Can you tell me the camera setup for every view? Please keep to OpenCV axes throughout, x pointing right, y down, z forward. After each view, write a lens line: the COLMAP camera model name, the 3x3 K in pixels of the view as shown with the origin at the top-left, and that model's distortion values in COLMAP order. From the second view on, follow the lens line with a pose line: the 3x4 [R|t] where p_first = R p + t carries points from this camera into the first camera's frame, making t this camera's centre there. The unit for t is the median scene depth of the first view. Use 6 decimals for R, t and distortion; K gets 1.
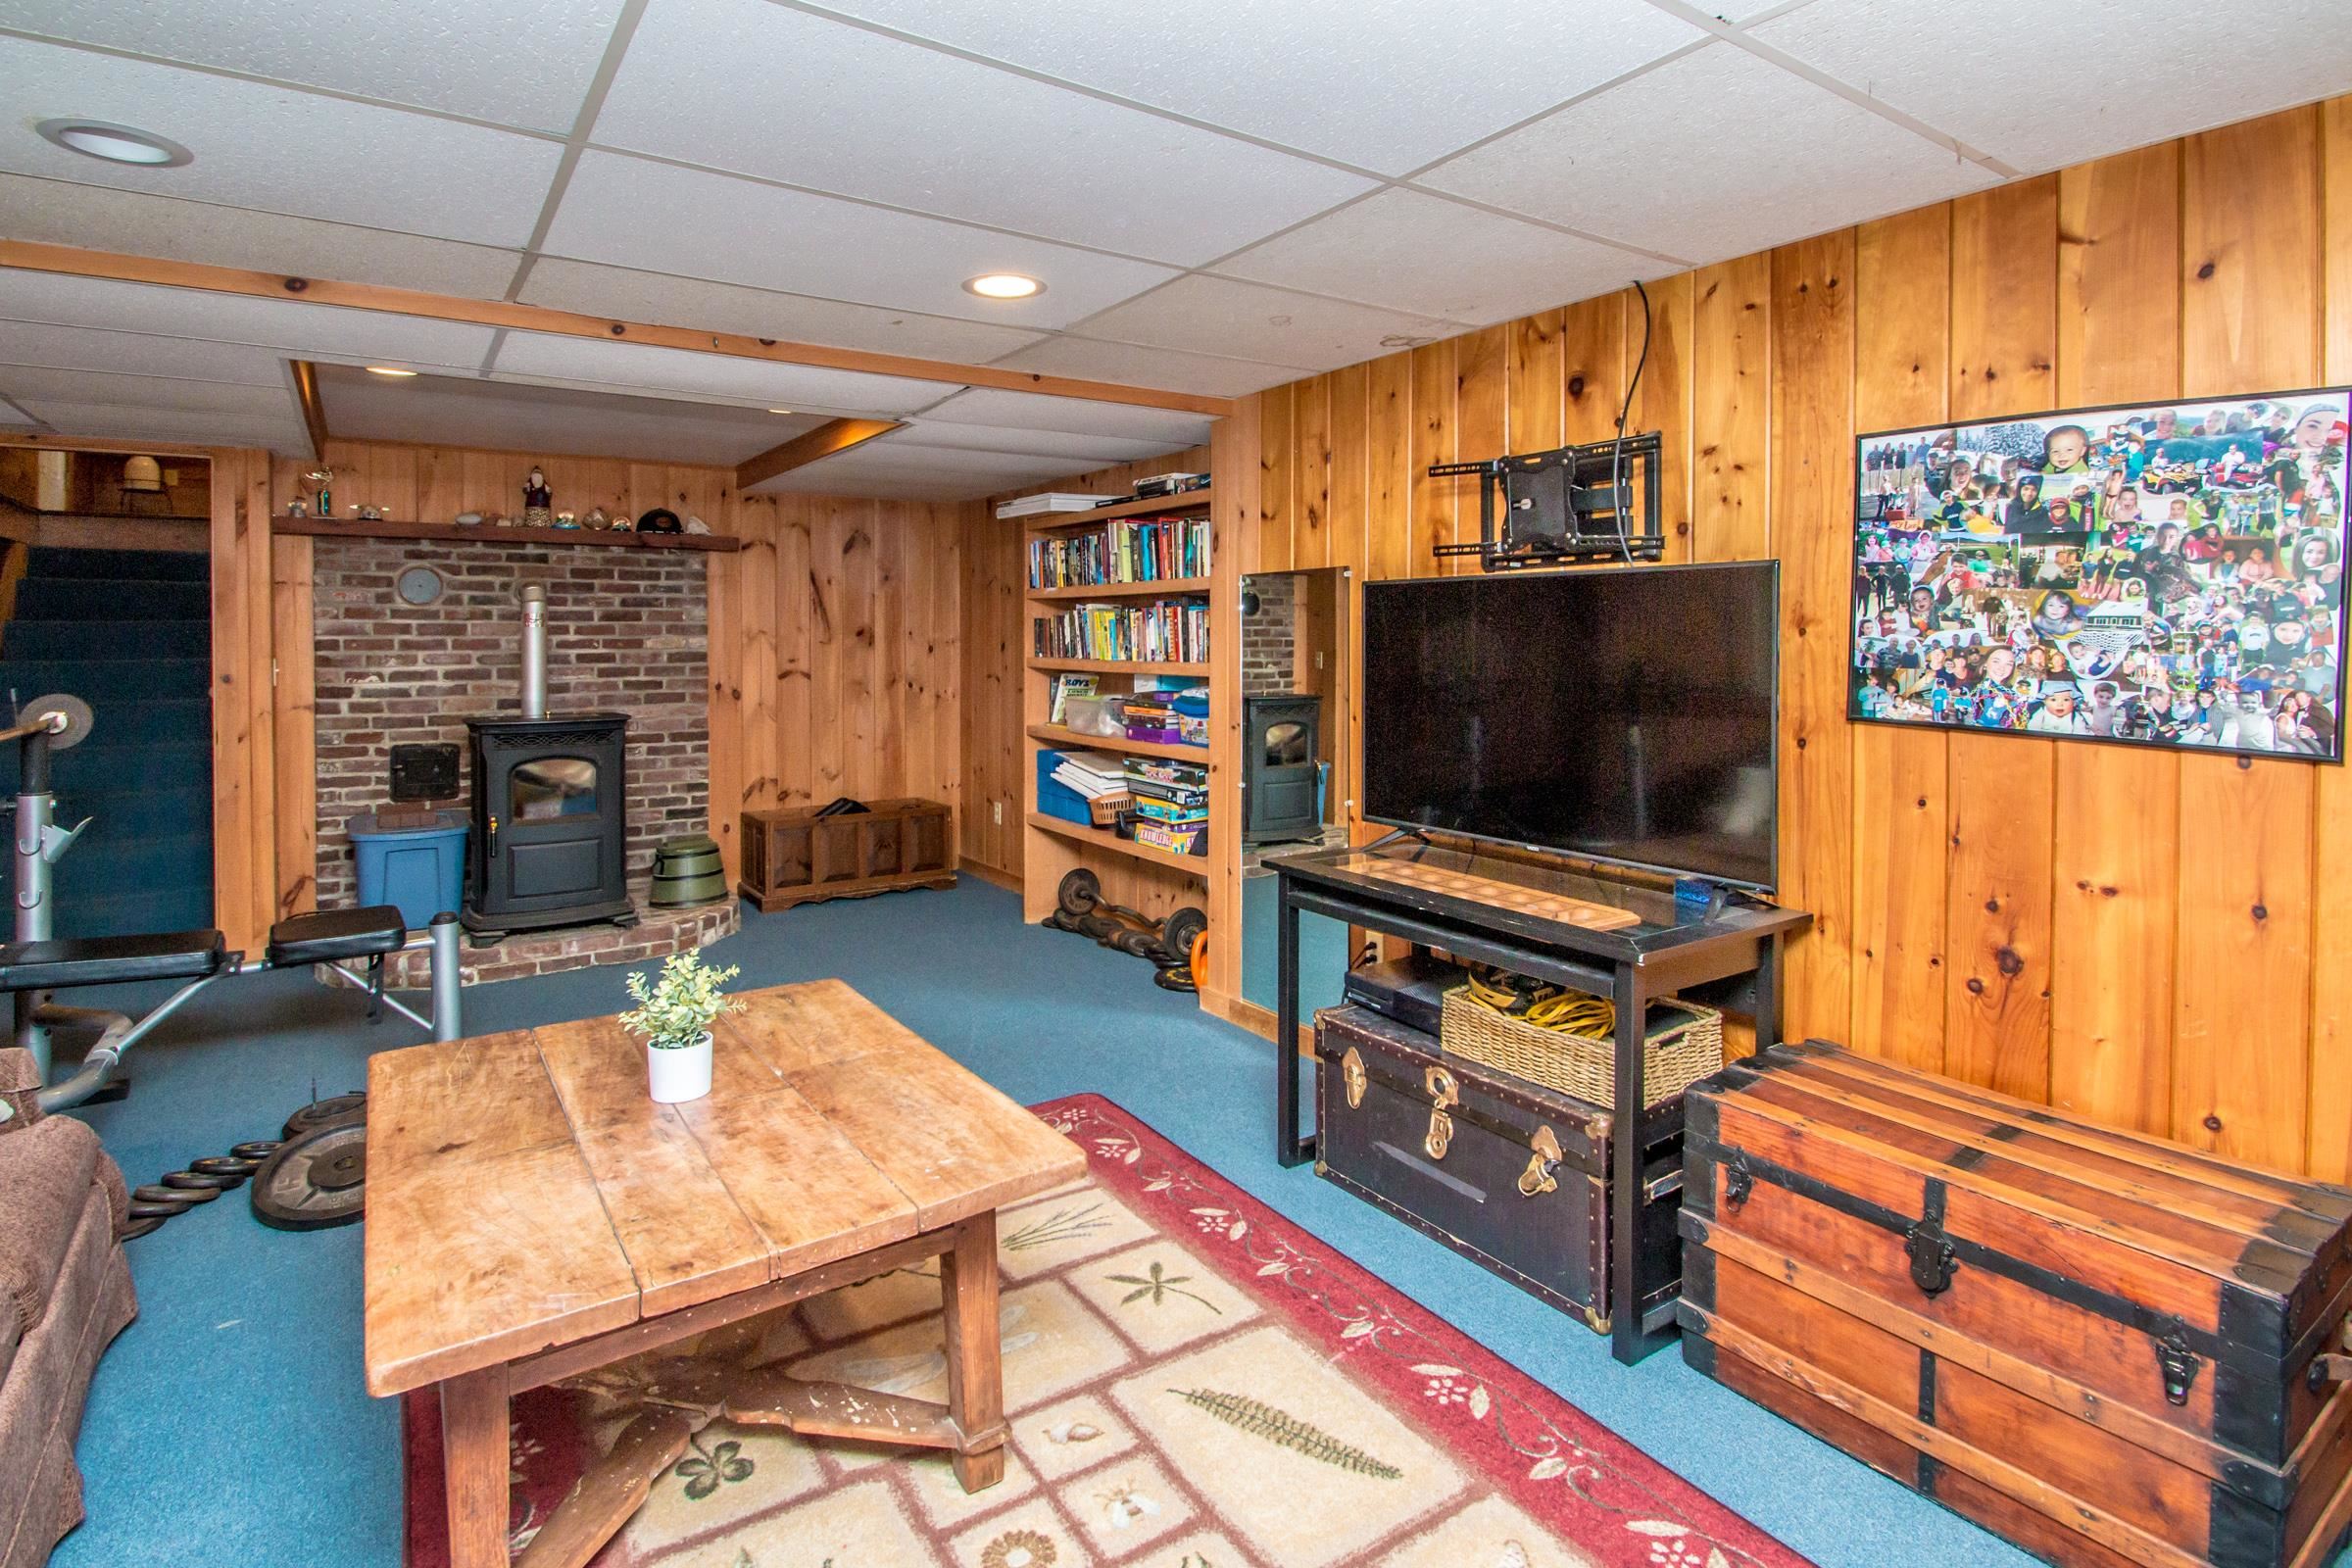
lens RADIAL K [[1181.8, 0, 1185.8], [0, 1181.8, 656.3], [0, 0, 1]] dist [0.002859, -0.000367]
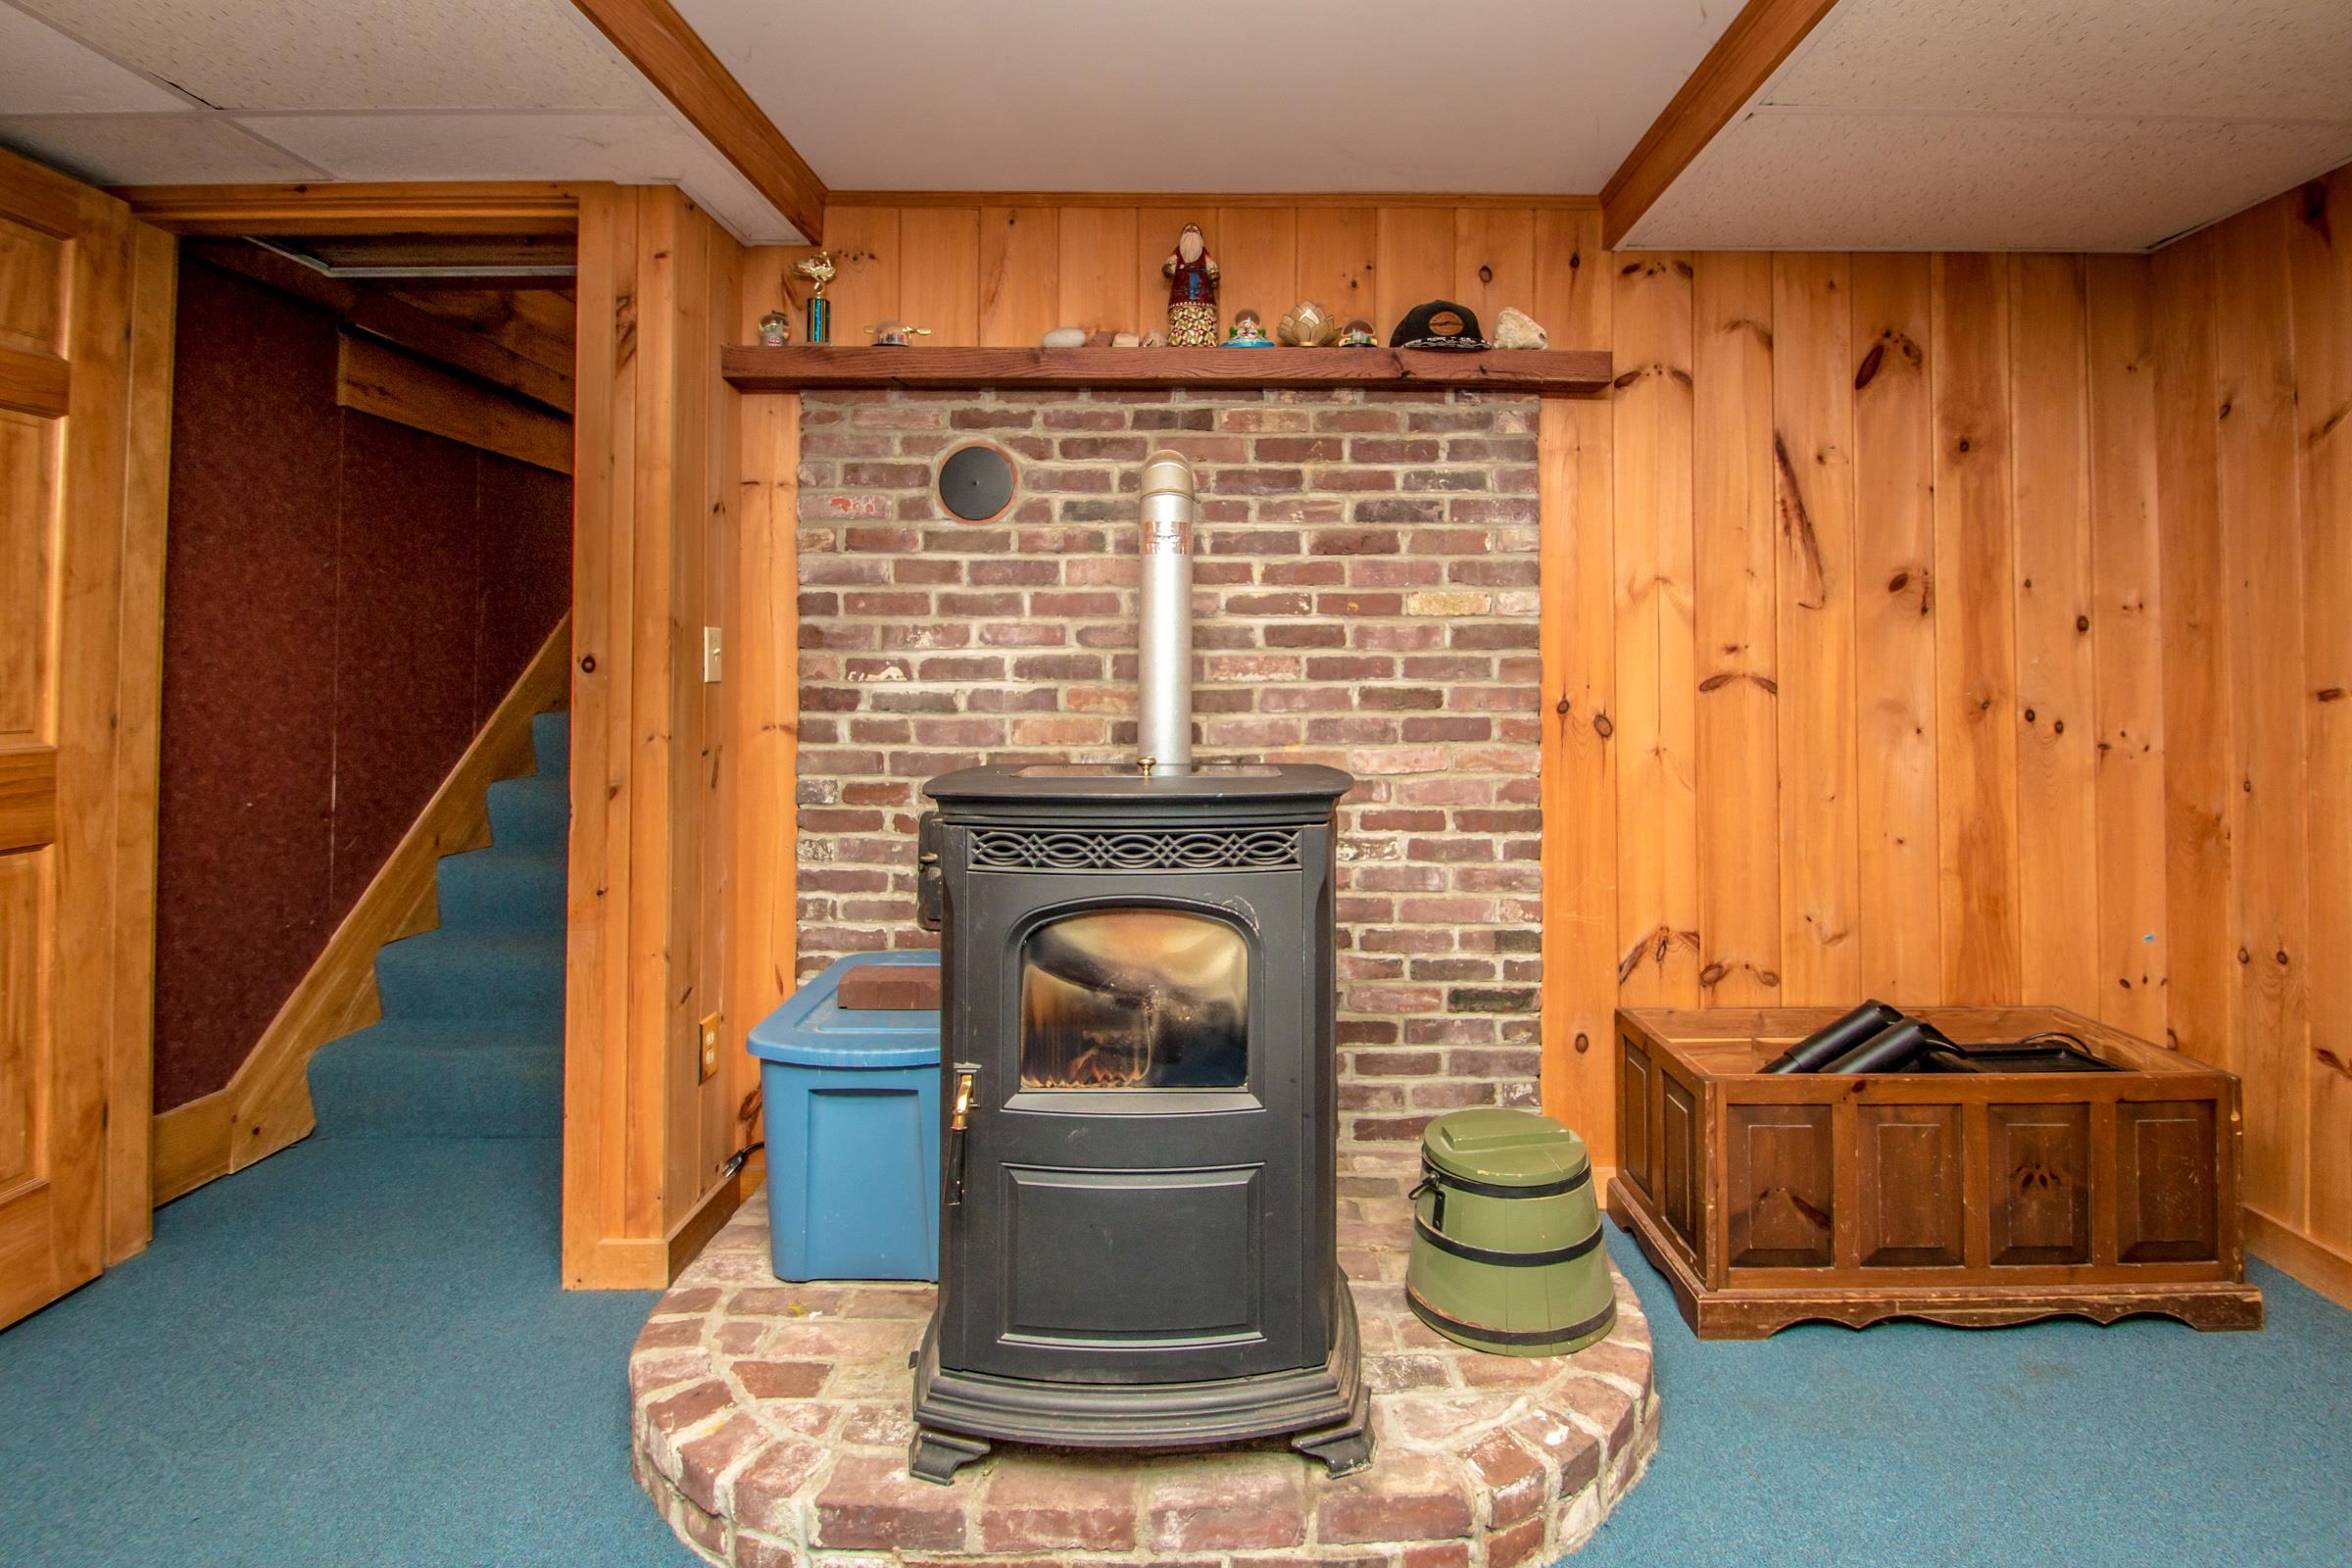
lens RADIAL K [[1118.2, 0, 1226.9], [0, 1118.2, 652.2], [0, 0, 1]] dist [0.004235, 0.000062]
pose [[0.820473, -0.010380, -0.571591, -0.282092], [-0.010373, 0.999400, -0.033037, 0.021979], [0.571591, 0.033035, 0.819873, 0.639523]]
